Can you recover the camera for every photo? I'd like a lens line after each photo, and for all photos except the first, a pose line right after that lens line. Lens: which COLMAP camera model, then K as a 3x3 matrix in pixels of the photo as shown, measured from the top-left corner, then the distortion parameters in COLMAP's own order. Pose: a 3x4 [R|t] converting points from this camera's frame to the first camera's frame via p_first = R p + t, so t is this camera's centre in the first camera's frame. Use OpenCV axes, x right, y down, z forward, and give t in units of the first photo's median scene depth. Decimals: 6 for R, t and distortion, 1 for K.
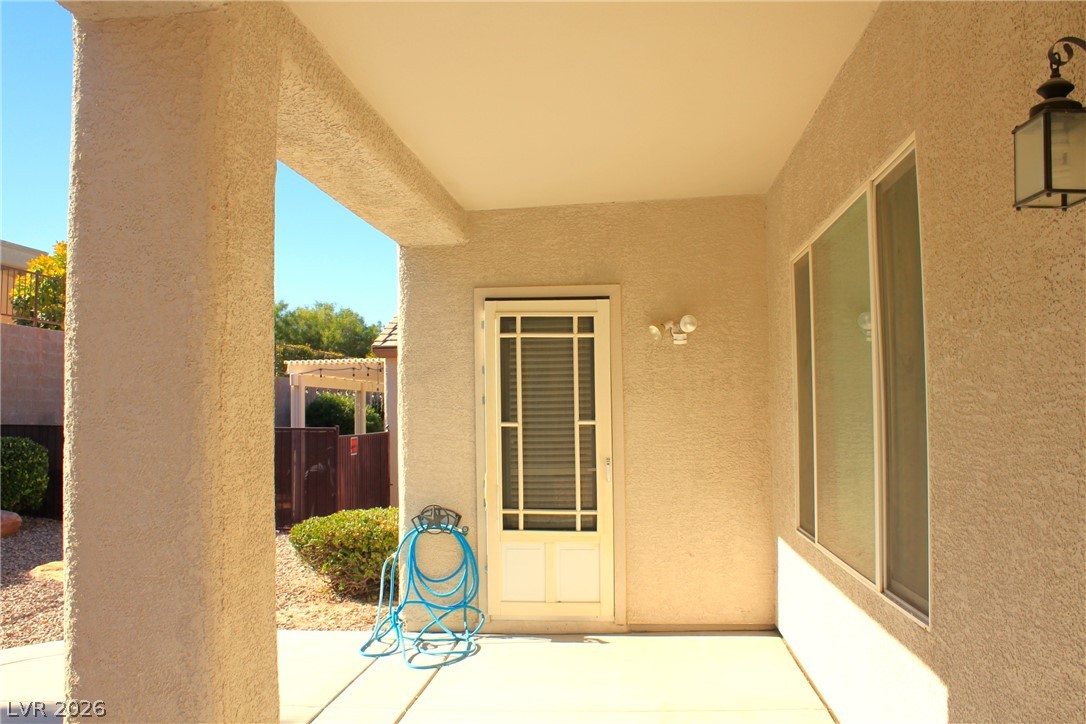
lens RADIAL K [[907.3, 0, 543.0], [0, 907.3, 362.0], [0, 0, 1]] dist [-0.163909, 0.134291]
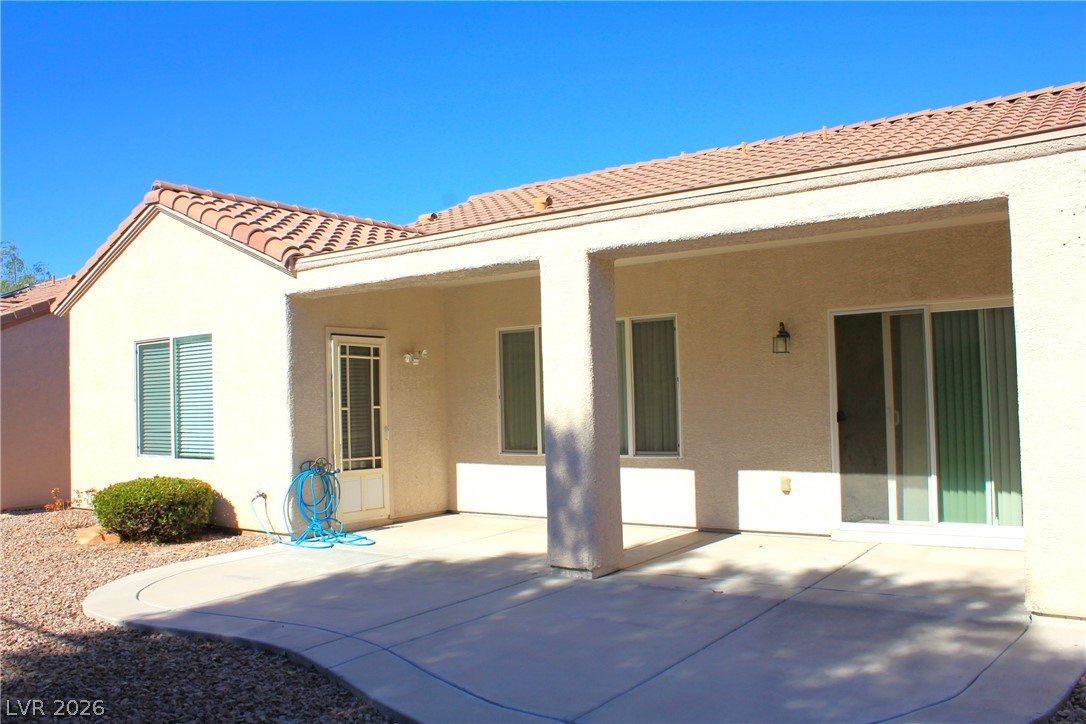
lens RADIAL K [[907.3, 0, 543.0], [0, 907.3, 362.0], [0, 0, 1]] dist [-0.163909, 0.134291]
pose [[0.508075, 0.033203, 0.860673, -1.309670], [-0.029494, 0.999341, -0.021141, 0.005989], [-0.860808, -0.014644, 0.508719, -0.181772]]
